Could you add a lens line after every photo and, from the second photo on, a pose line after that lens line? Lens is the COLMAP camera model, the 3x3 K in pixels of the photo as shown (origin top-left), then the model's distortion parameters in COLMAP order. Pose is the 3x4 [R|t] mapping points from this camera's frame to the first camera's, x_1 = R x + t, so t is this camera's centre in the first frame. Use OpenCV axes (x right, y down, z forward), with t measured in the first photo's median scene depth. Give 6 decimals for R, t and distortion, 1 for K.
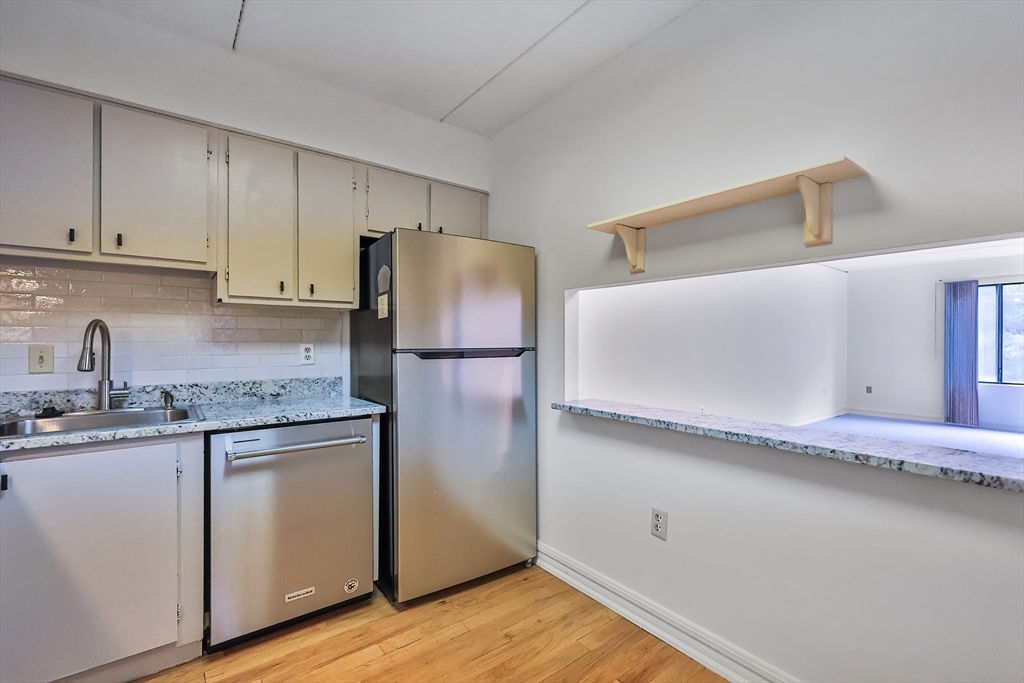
lens RADIAL K [[443.1, 0, 512.0], [0, 443.1, 341.5], [0, 0, 1]] dist [0.002427, 0.000344]
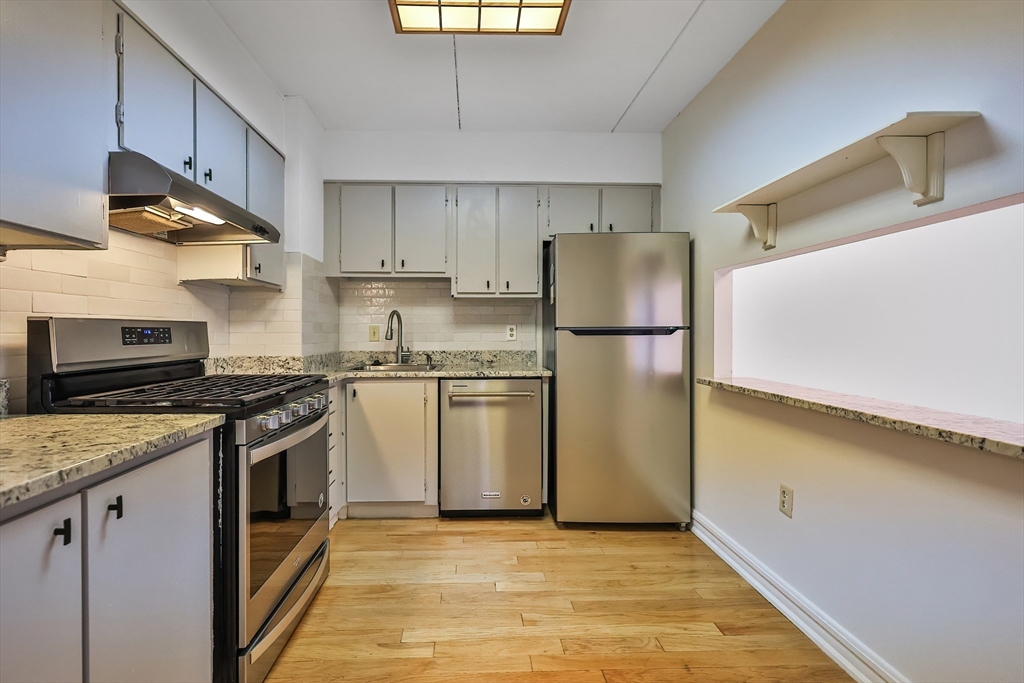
lens RADIAL K [[449.3, 0, 492.9], [0, 449.3, 333.9], [0, 0, 1]] dist [0.001344, 0.000228]
pose [[0.814561, 0.002186, -0.580073, 0.367292], [0.000672, 0.999989, 0.004711, 0.032269], [0.580077, -0.004227, 0.814551, -0.189771]]
